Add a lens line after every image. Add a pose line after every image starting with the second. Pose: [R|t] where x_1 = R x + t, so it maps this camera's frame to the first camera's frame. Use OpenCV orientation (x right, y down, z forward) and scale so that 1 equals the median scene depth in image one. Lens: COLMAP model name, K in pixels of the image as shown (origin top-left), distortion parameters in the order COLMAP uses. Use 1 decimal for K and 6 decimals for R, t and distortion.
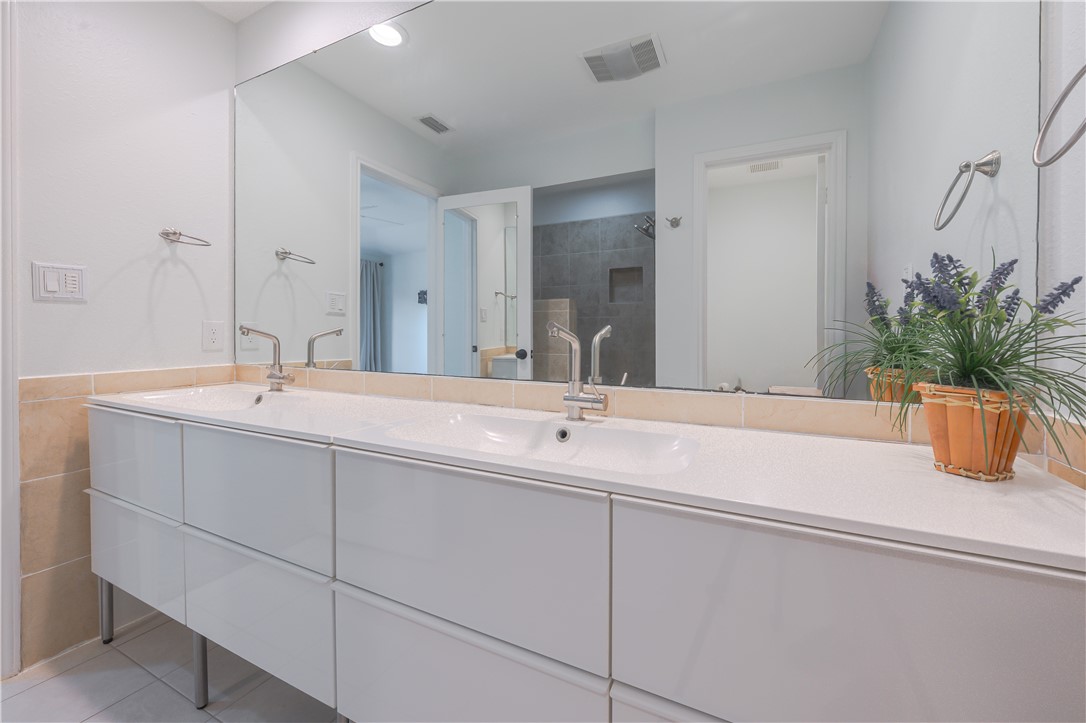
lens RADIAL K [[408.8, 0, 489.3], [0, 408.8, 328.9], [0, 0, 1]] dist [-0.001187, 0.000023]
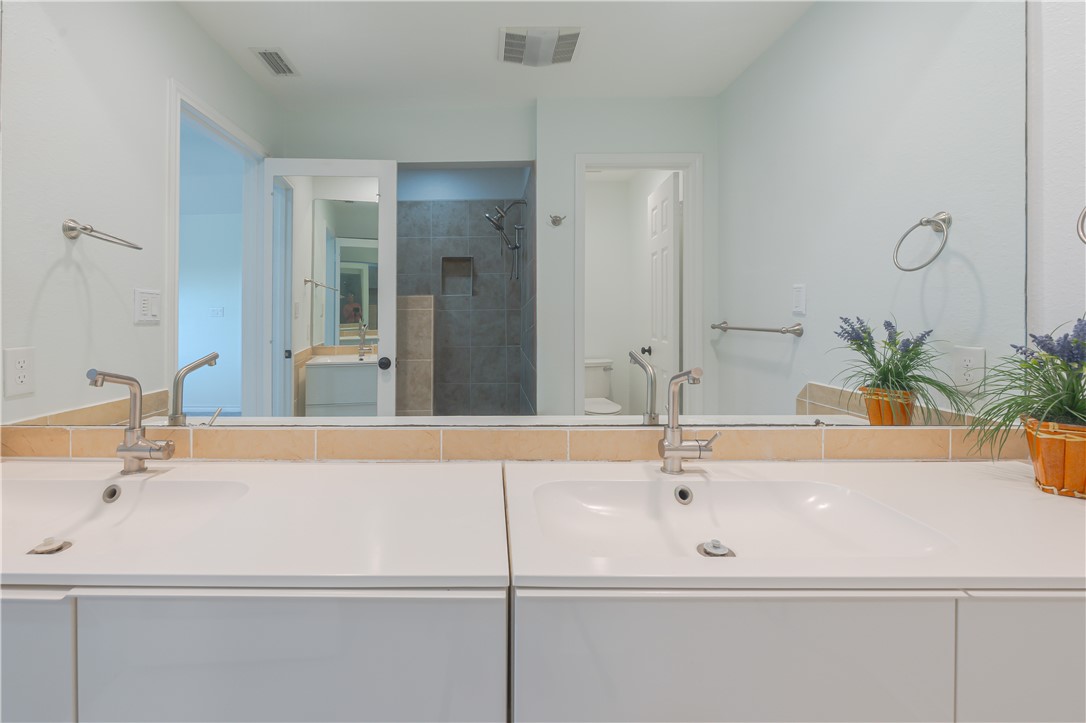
lens RADIAL K [[468.2, 0, 474.5], [0, 468.2, 308.3], [0, 0, 1]] dist [-0.003161, -0.000187]
pose [[0.903502, -0.000580, 0.428584, -0.213801], [0.009214, 0.999794, -0.018071, -0.039694], [-0.428486, 0.020276, 0.903321, 0.101314]]
